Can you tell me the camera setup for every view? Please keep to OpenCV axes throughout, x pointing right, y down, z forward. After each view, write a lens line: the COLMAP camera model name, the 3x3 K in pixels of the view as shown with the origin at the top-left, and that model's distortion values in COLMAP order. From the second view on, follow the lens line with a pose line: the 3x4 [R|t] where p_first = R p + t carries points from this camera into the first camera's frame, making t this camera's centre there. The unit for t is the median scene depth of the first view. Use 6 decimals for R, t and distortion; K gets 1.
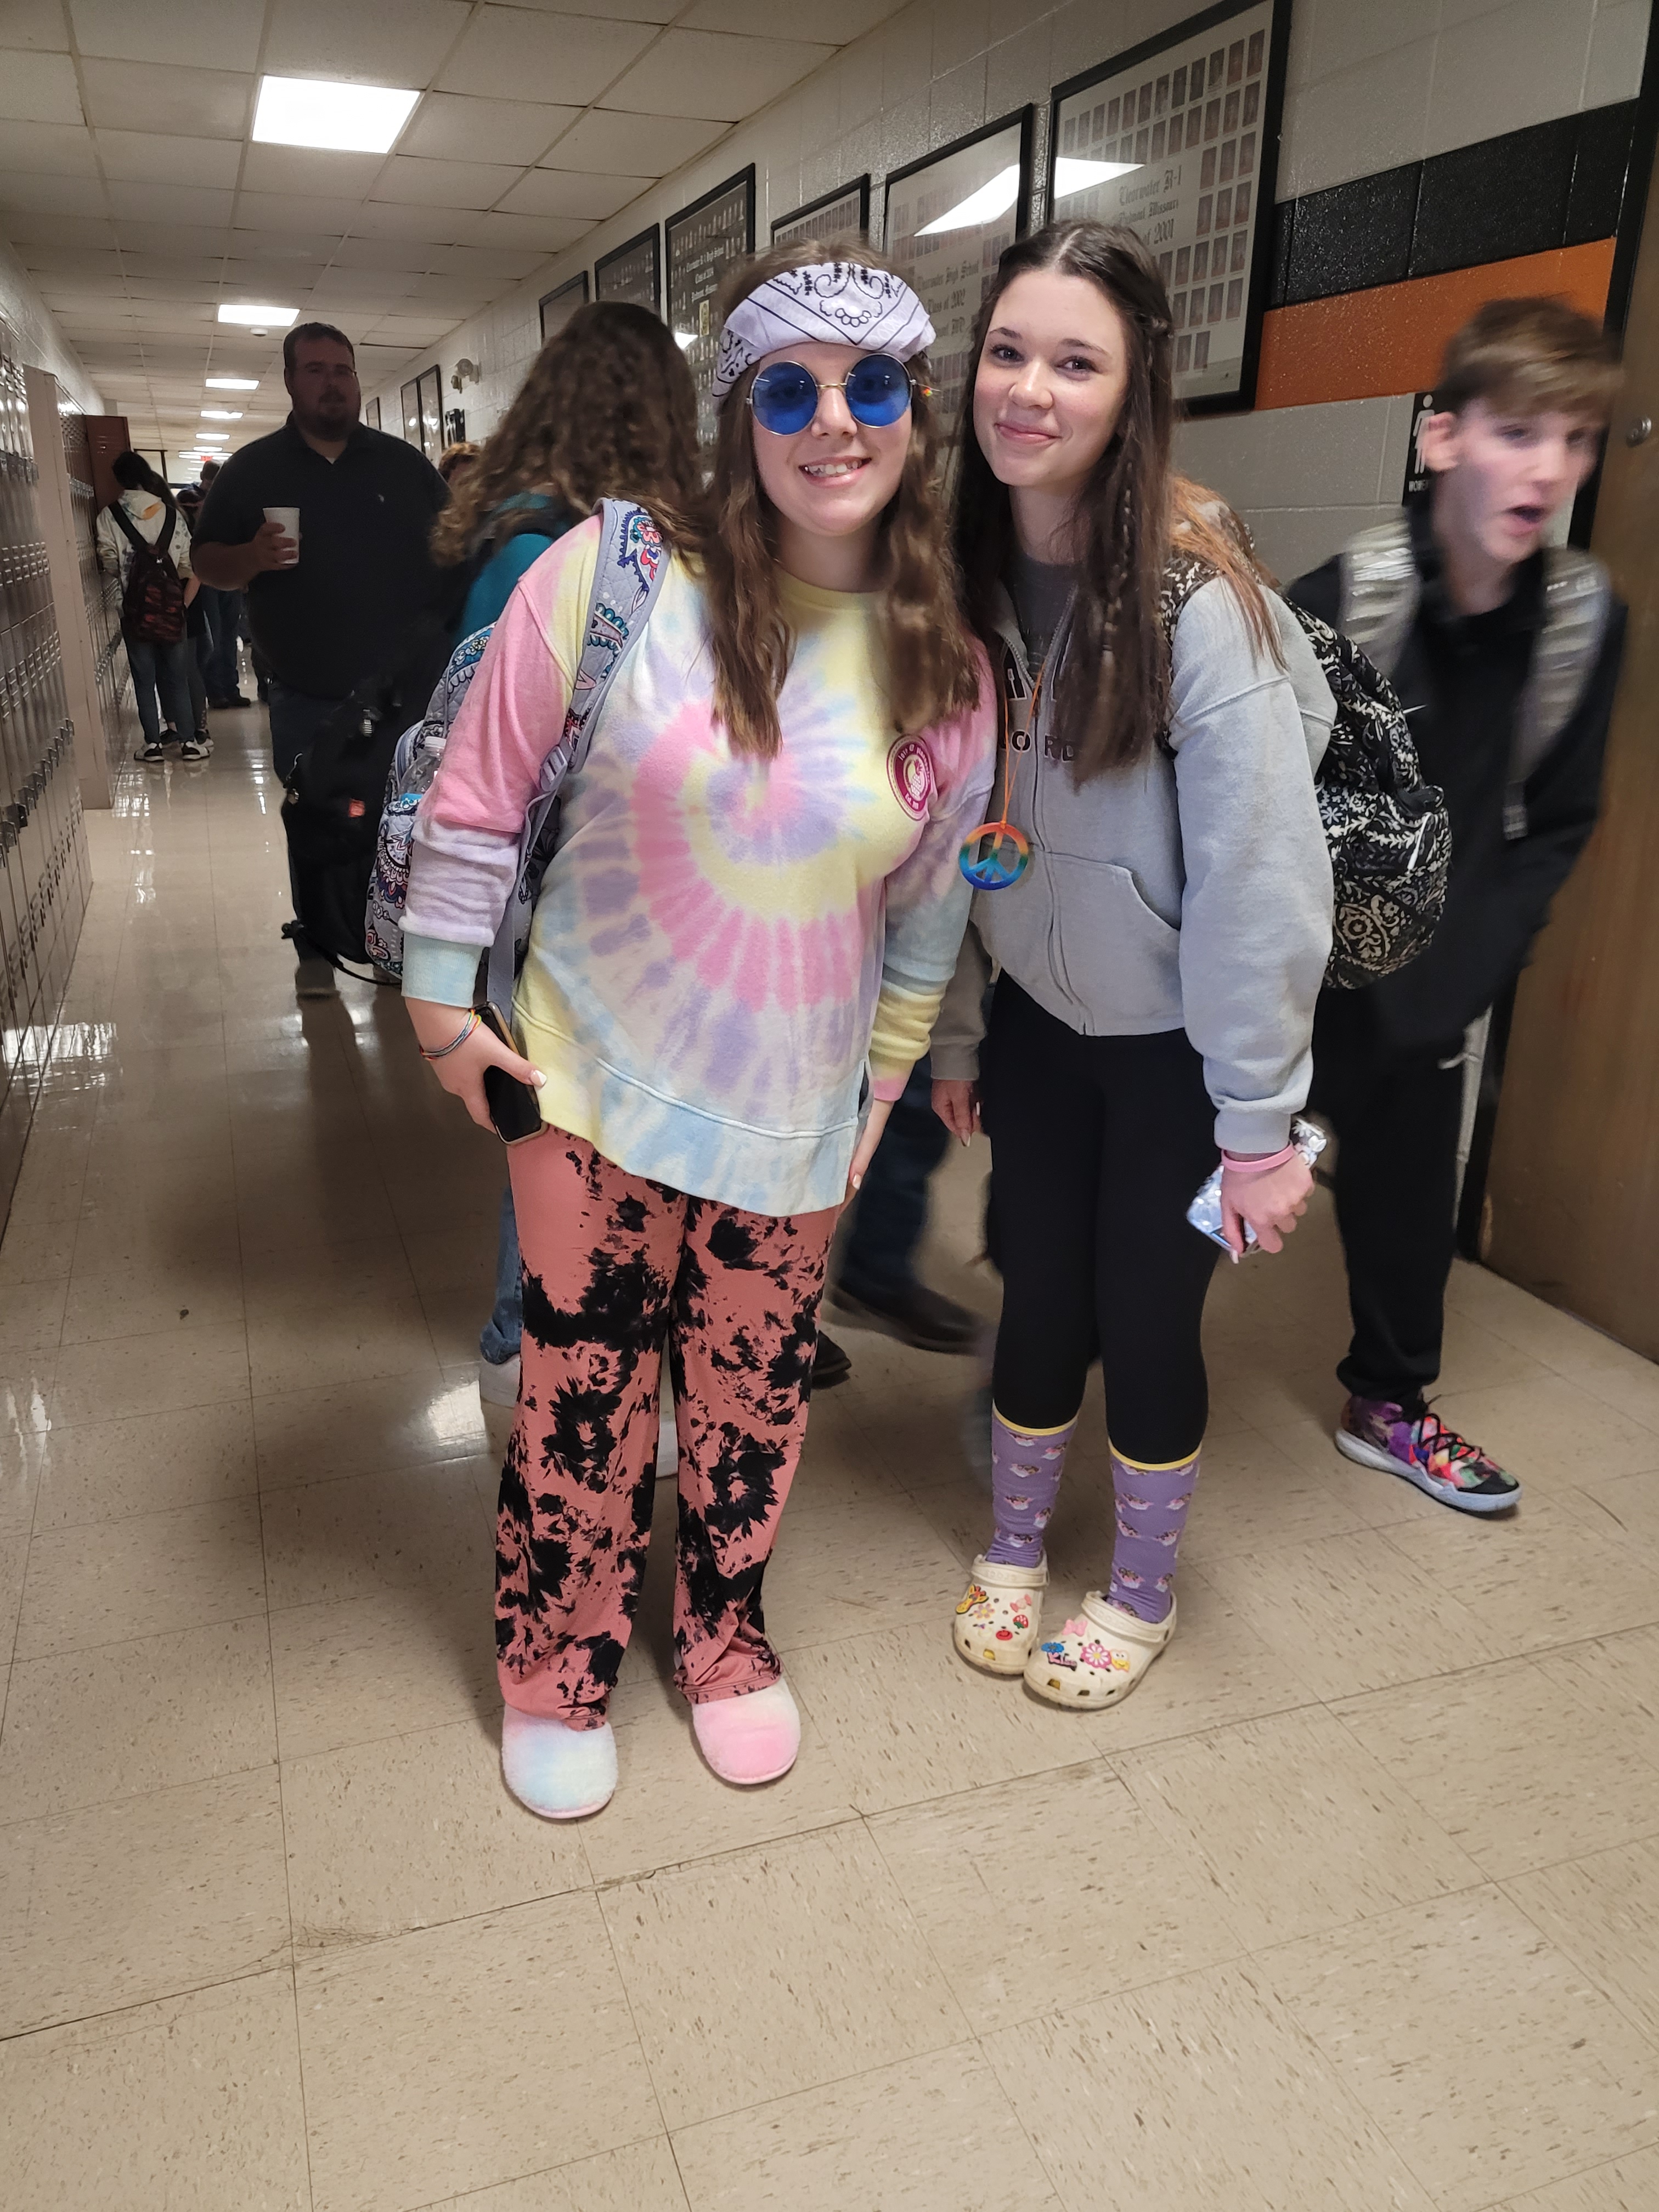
lens RADIAL K [[1694.9, 0, 837.1], [0, 1694.9, 1134.8], [0, 0, 1]] dist [0.063614, -0.061152]
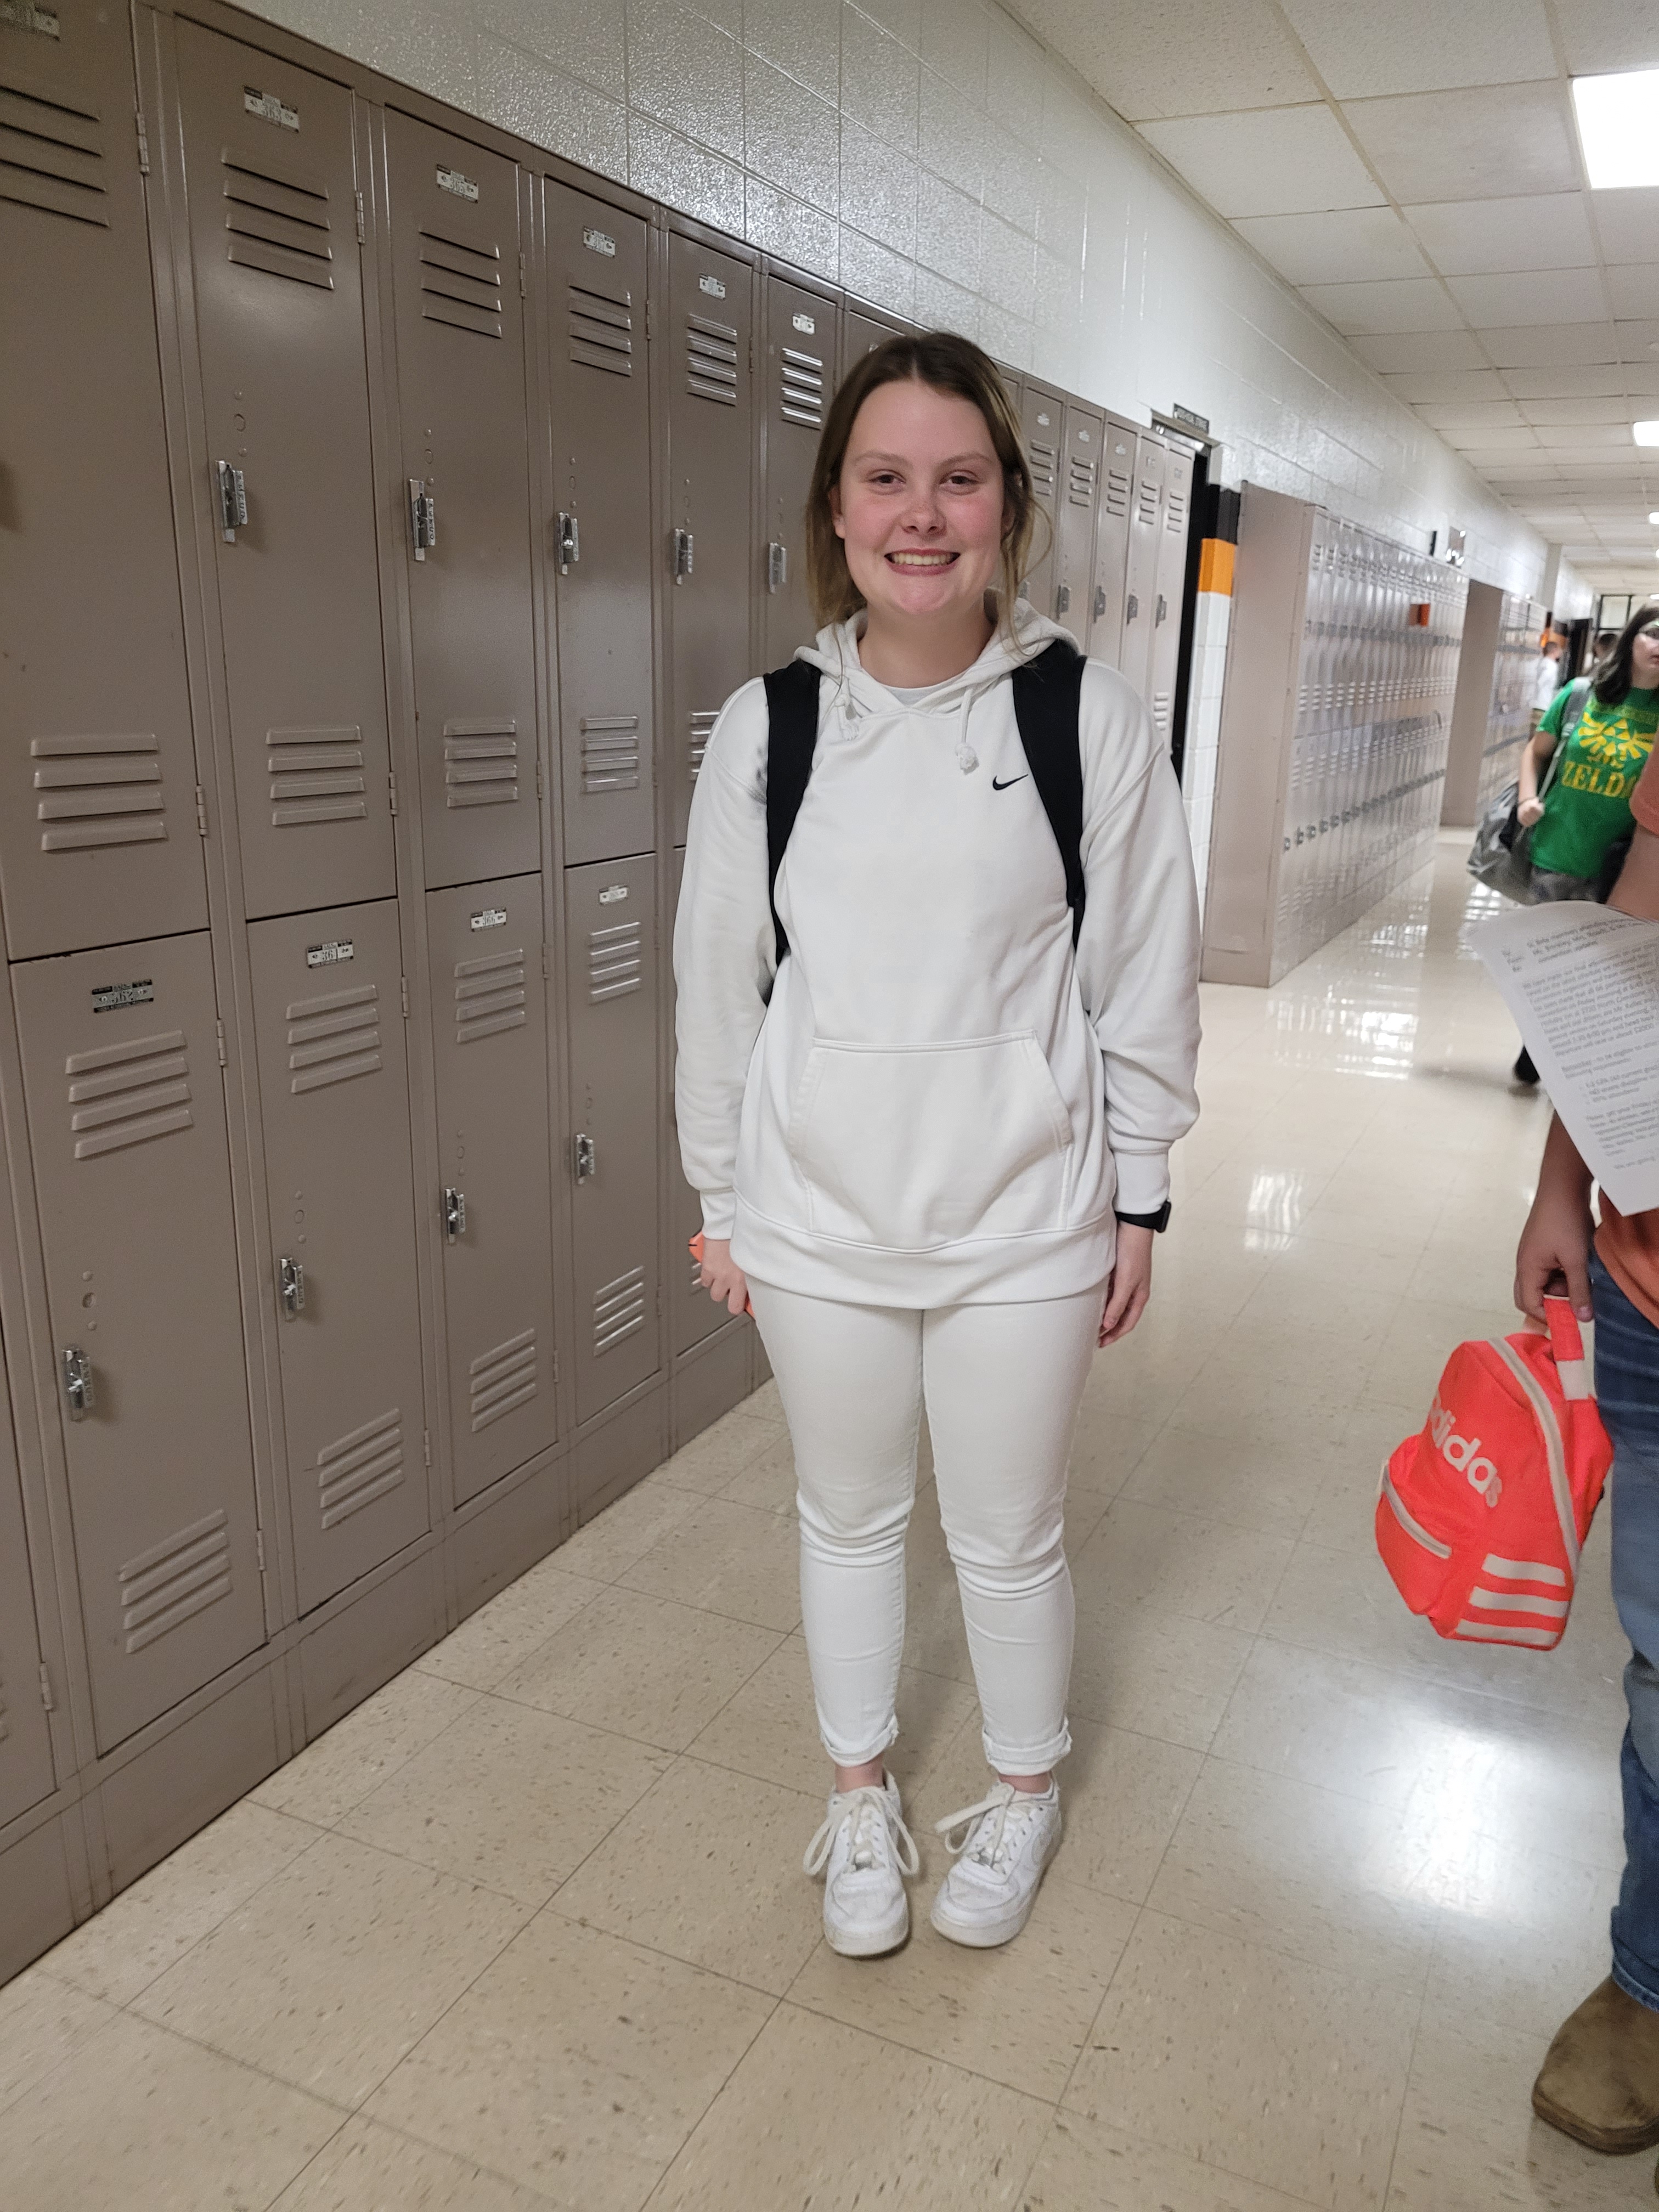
lens RADIAL K [[1666.6, 0, 867.0], [0, 1666.6, 1134.2], [0, 0, 1]] dist [0.050317, -0.046253]
pose [[0.706449, 0.197635, -0.679611, 0.055307], [-0.245803, 0.968964, 0.026270, -0.198542], [0.663710, 0.148492, 0.733102, 0.547993]]
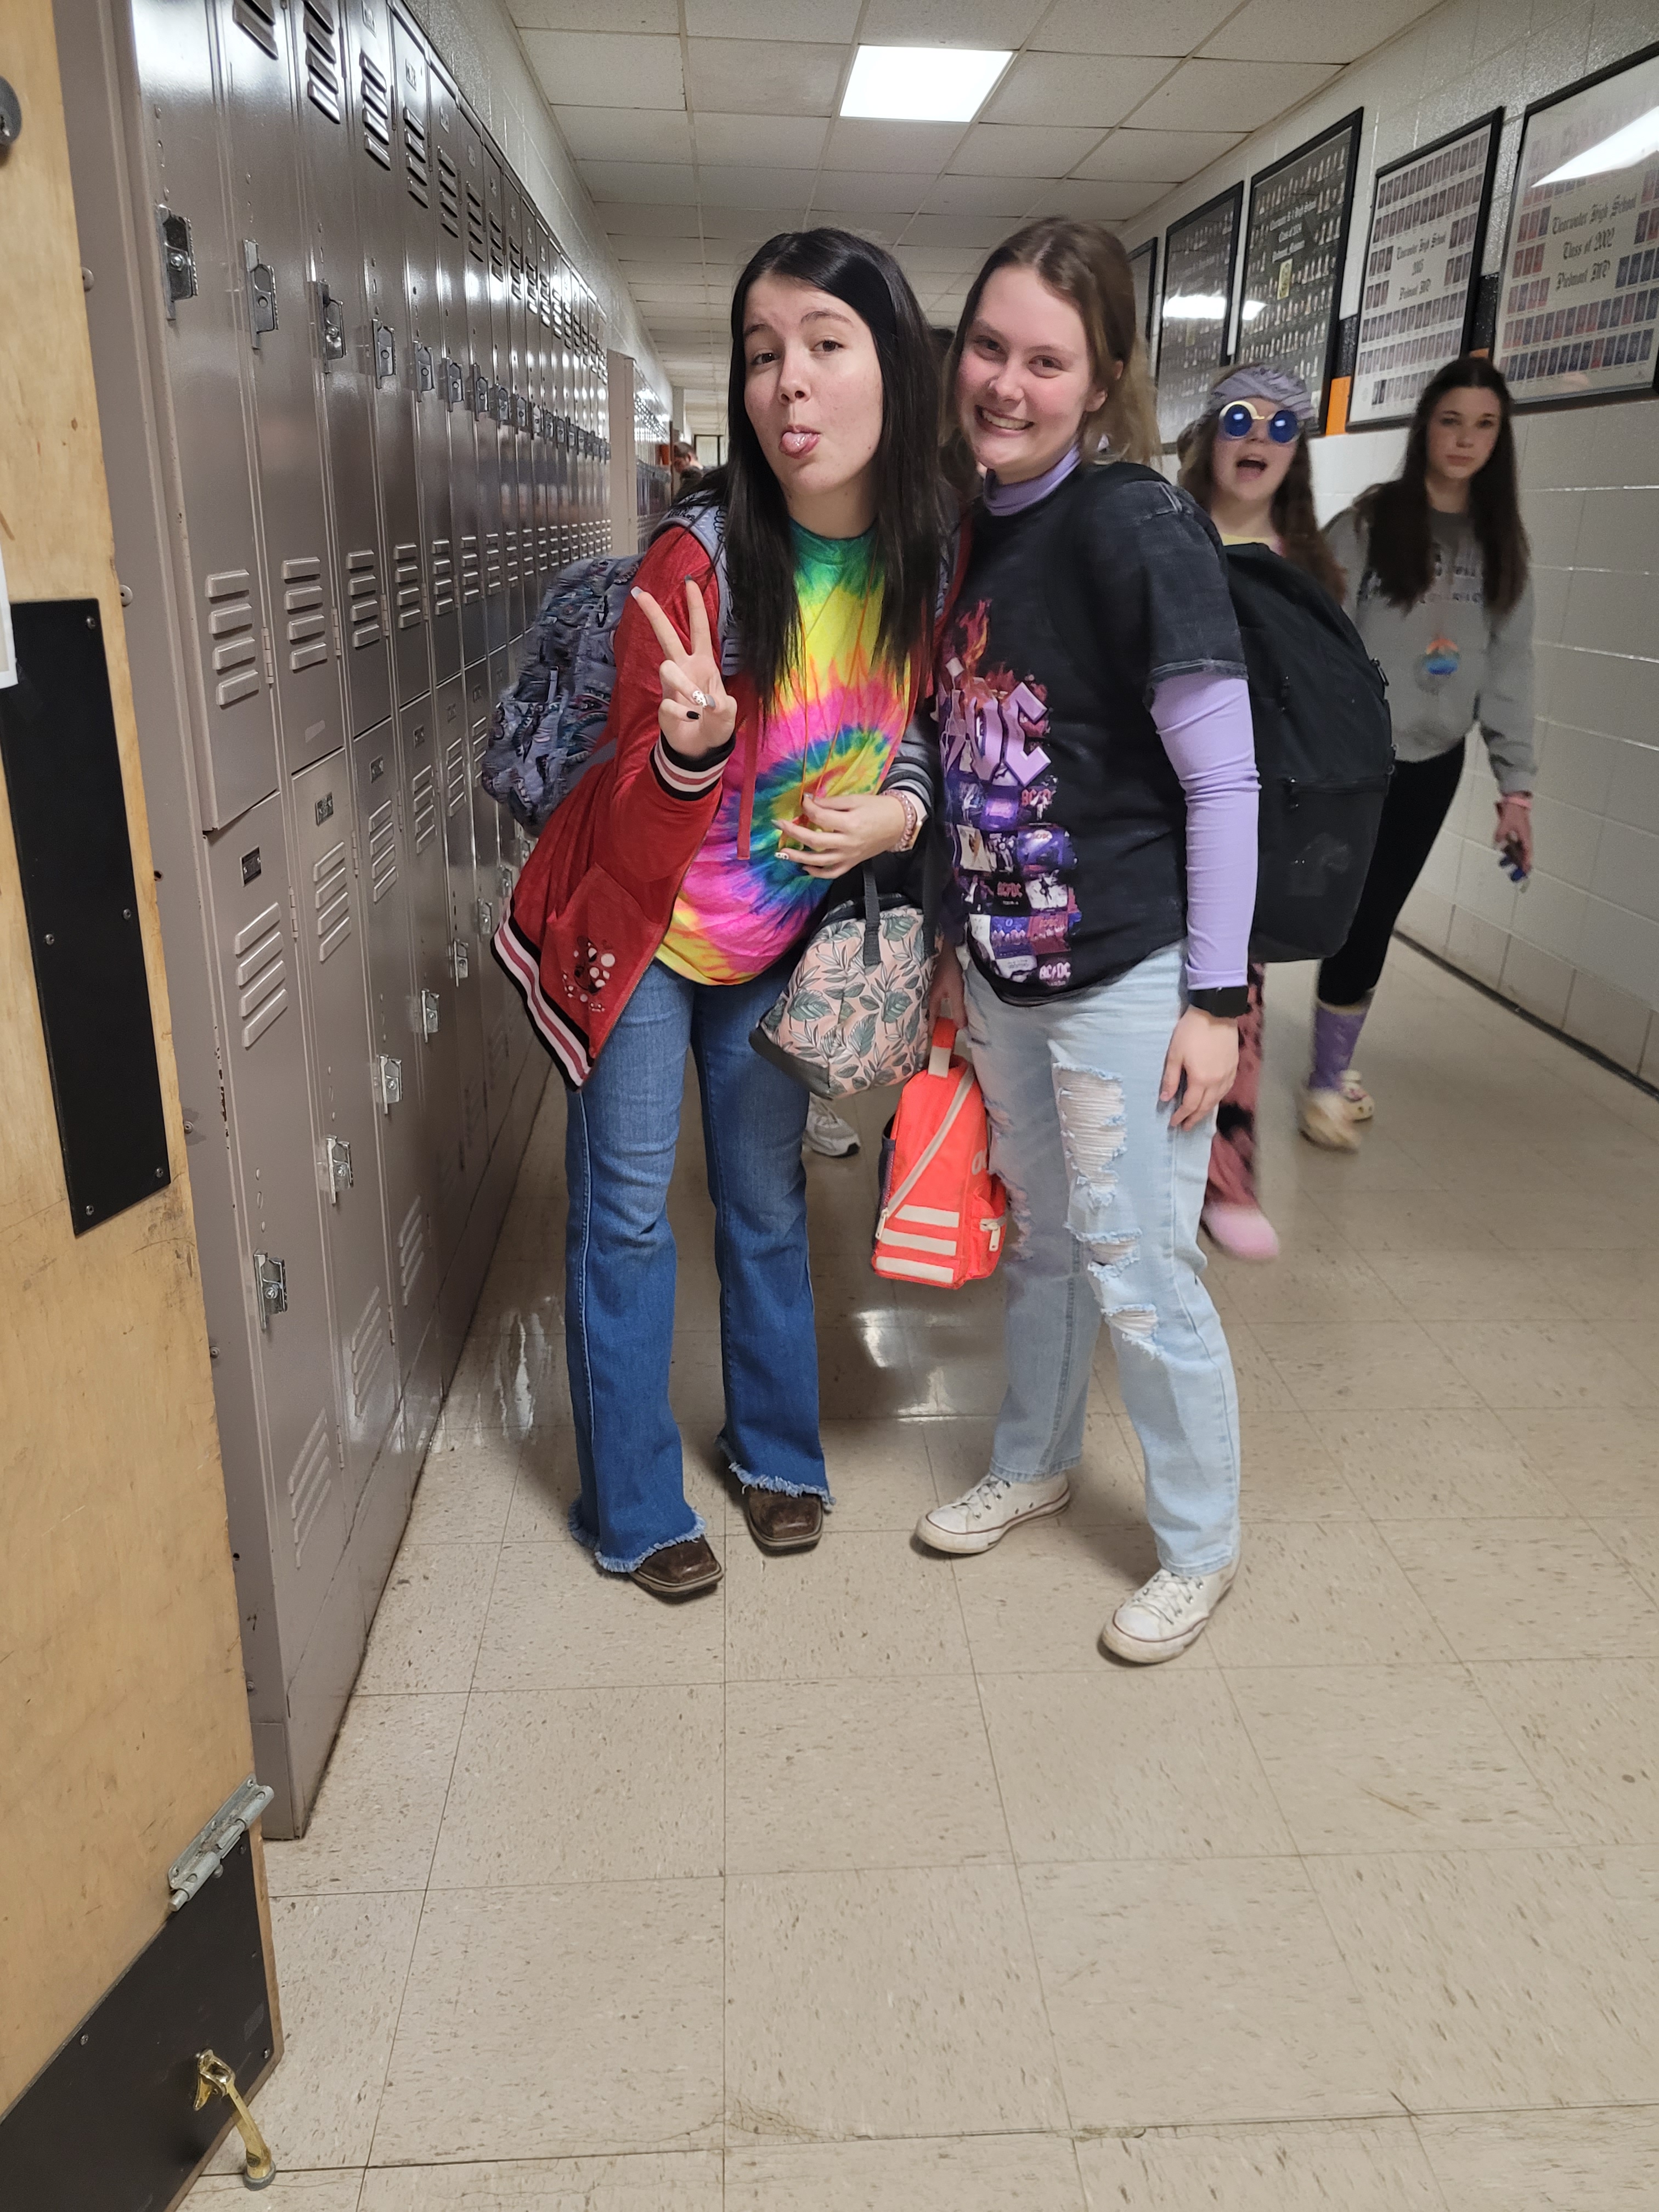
lens RADIAL K [[1700.1, 0, 843.6], [0, 1700.1, 1122.7], [0, 0, 1]] dist [0.059953, -0.055376]
pose [[0.960683, 0.098787, -0.259480, -0.038514], [-0.098043, 0.995056, 0.015843, -0.023905], [0.259762, 0.010220, 0.965619, 0.078524]]
